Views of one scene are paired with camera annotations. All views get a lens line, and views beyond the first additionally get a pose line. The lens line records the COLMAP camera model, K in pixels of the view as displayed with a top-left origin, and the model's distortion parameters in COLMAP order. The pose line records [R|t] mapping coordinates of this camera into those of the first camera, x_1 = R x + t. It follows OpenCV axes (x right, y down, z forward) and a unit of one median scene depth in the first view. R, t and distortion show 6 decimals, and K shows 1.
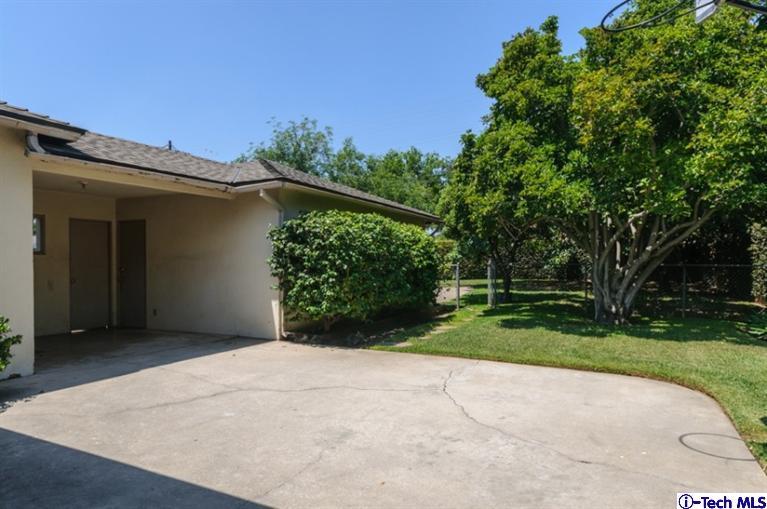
lens RADIAL K [[460.9, 0, 381.7], [0, 460.9, 257.3], [0, 0, 1]] dist [0.004419, 0.000770]
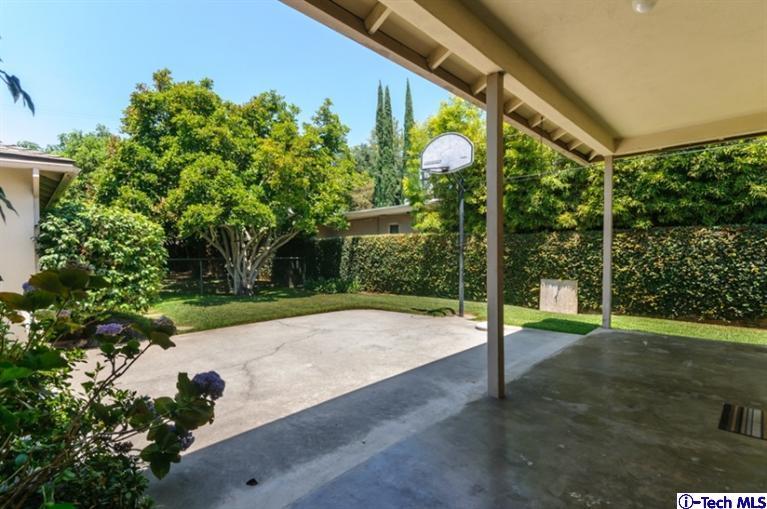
lens RADIAL K [[357.2, 0, 383.4], [0, 357.2, 253.7], [0, 0, 1]] dist [0.000883, 0.000020]
pose [[0.315119, -0.002552, 0.949049, -0.710339], [0.004343, 0.999990, 0.001246, 0.001882], [-0.949042, 0.003729, 0.315126, 0.245407]]
